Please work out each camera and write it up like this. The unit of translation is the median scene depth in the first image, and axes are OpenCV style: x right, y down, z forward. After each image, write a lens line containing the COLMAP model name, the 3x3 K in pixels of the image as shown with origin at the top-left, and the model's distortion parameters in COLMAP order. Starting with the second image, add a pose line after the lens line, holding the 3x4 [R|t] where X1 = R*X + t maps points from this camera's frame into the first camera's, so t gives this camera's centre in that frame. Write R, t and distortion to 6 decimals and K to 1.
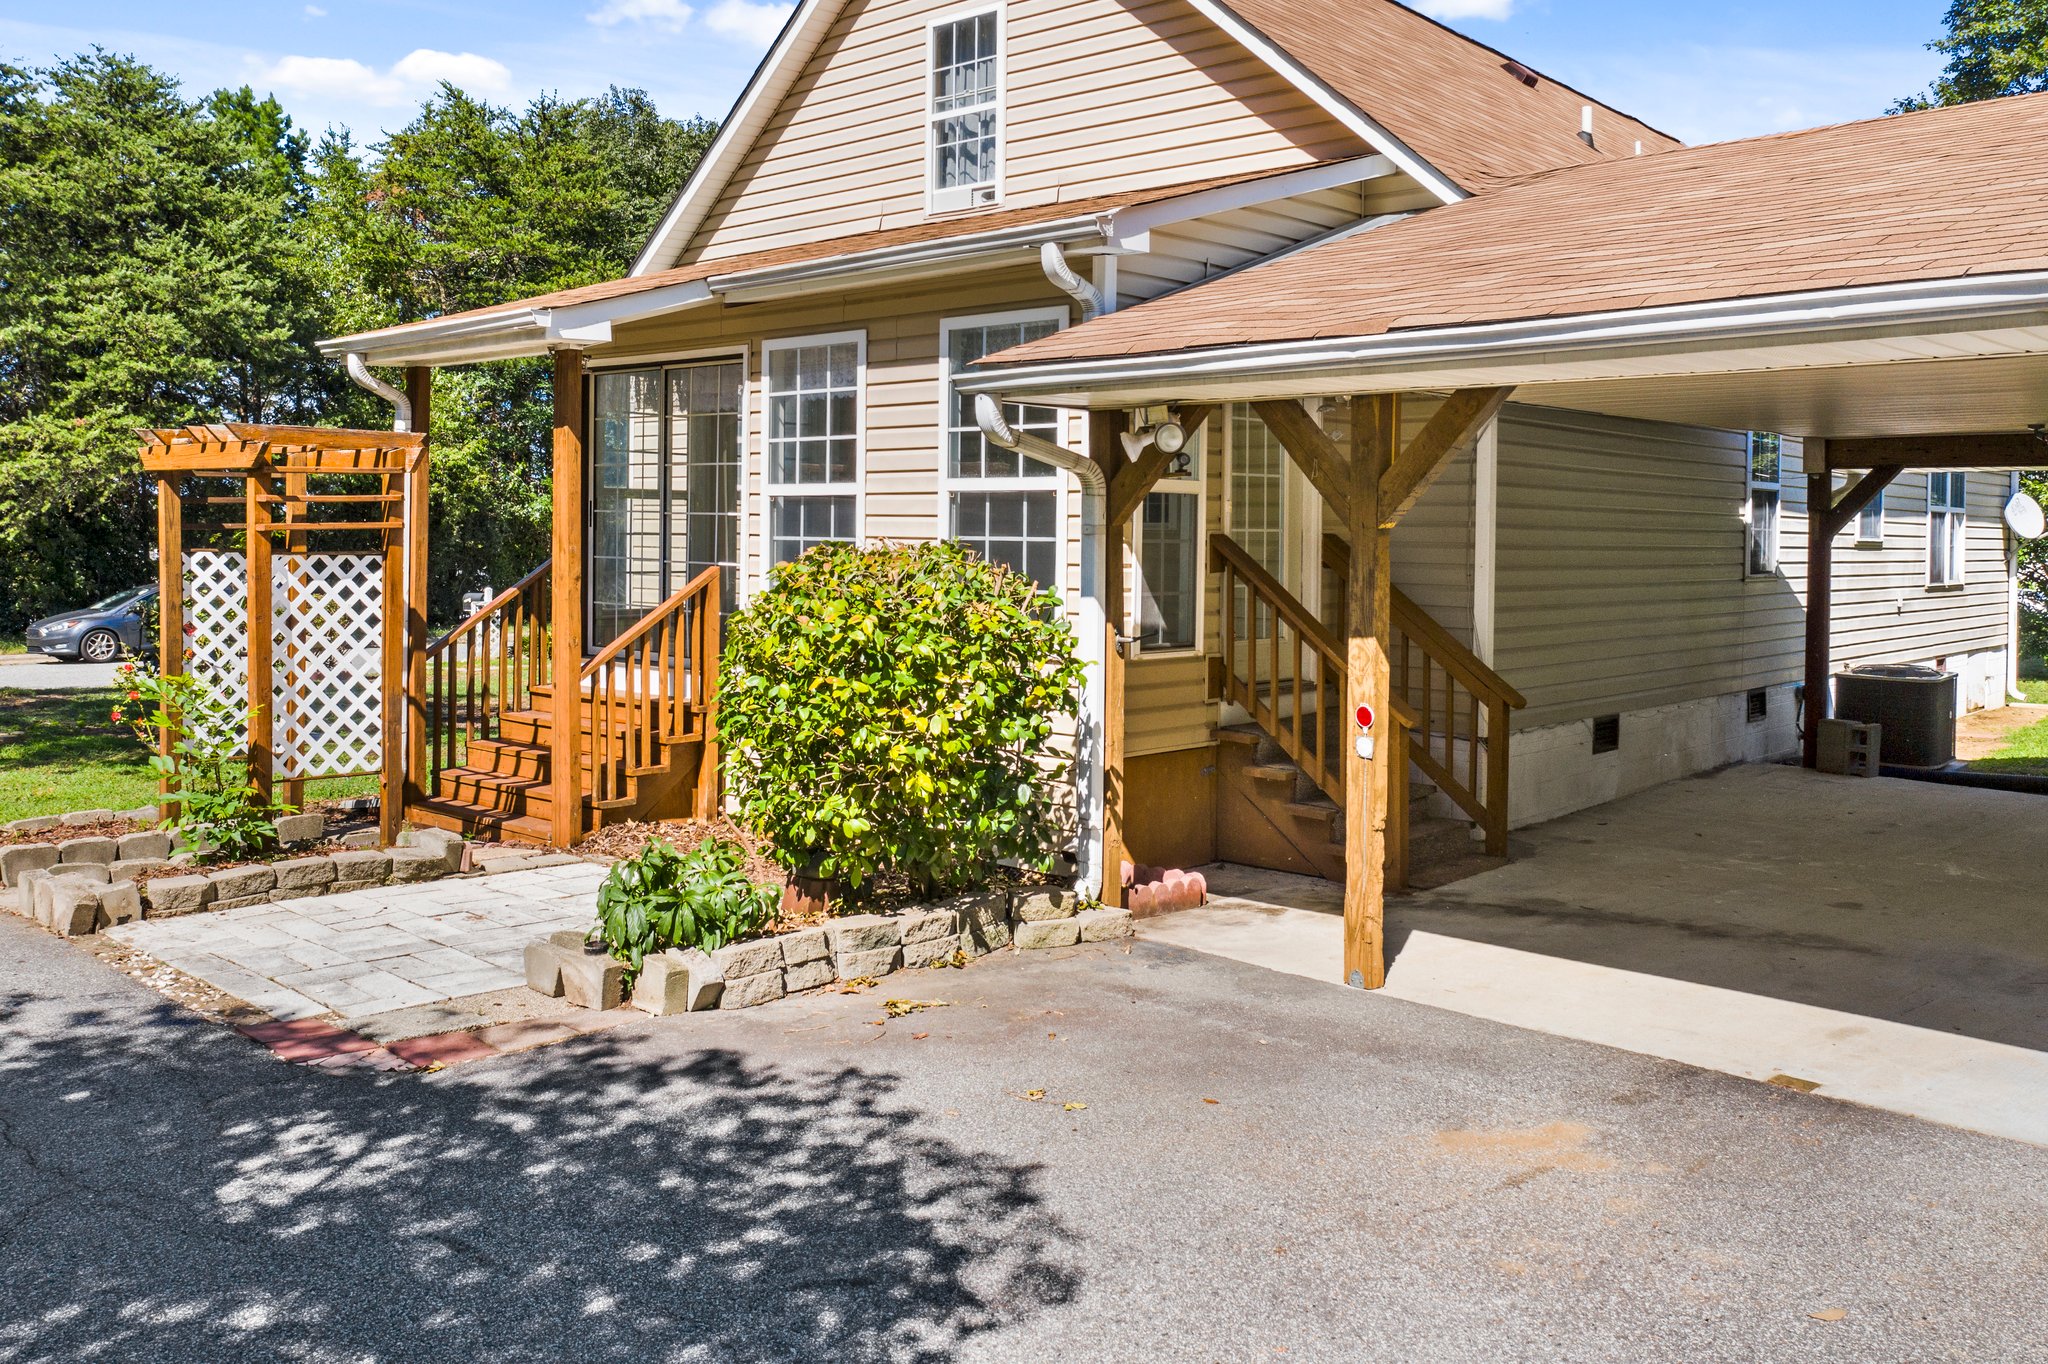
lens RADIAL K [[1668.7, 0, 1041.1], [0, 1668.7, 686.2], [0, 0, 1]] dist [-0.022308, -0.000813]
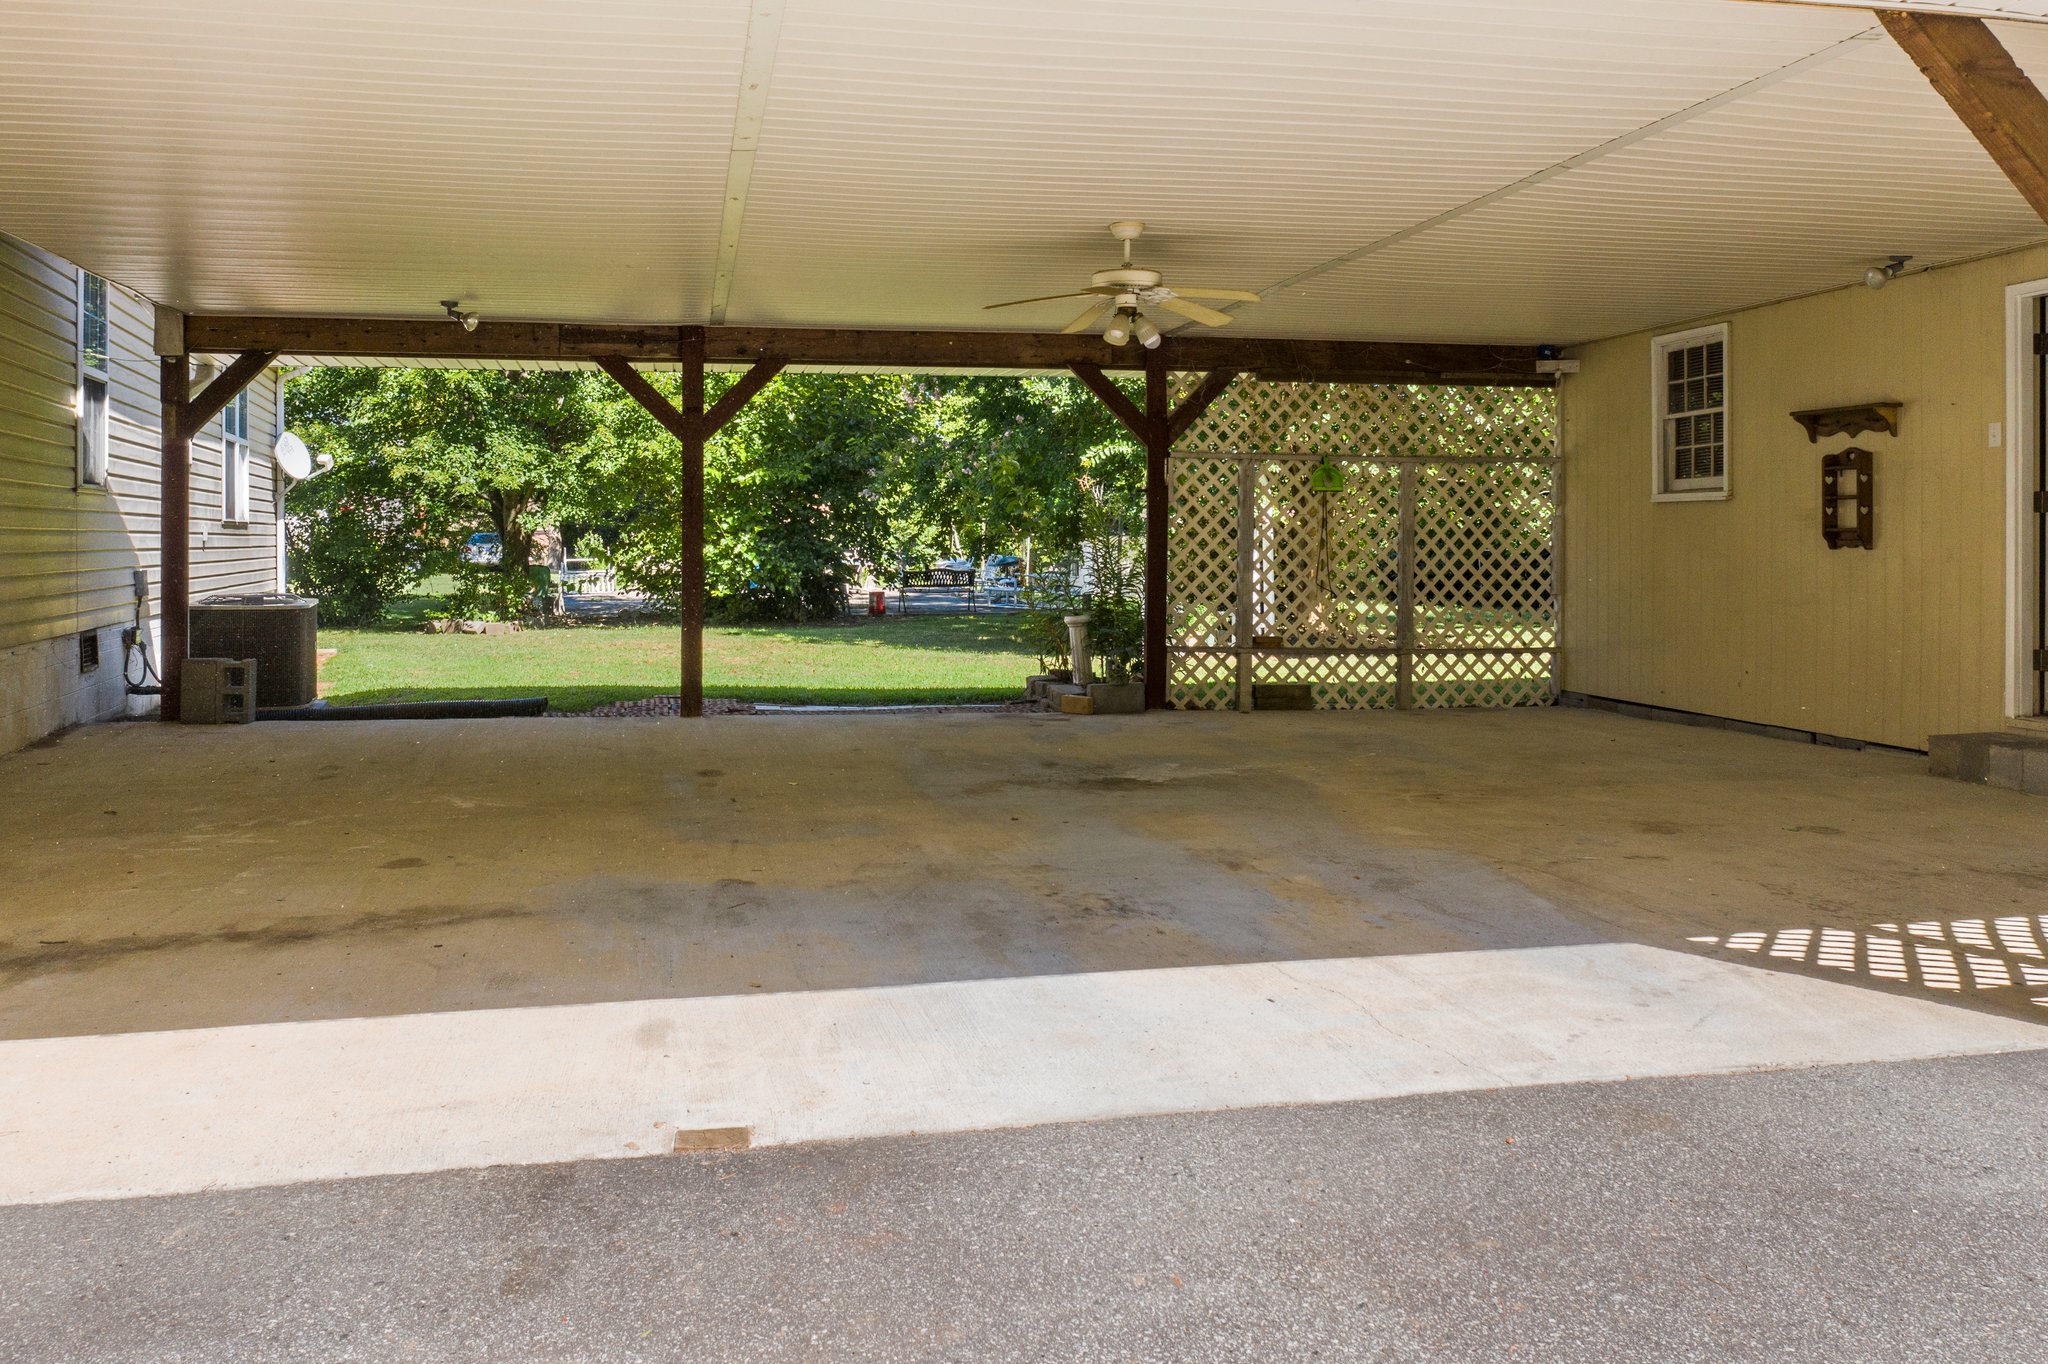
lens RADIAL K [[1610.4, 0, 1021.1], [0, 1610.4, 549.1], [0, 0, 1]] dist [-0.007694, -0.002206]
pose [[0.518290, -0.015874, 0.855058, 0.006432], [0.077794, 0.996558, -0.028654, 0.020528], [-0.851659, 0.081370, 0.517740, 0.235146]]
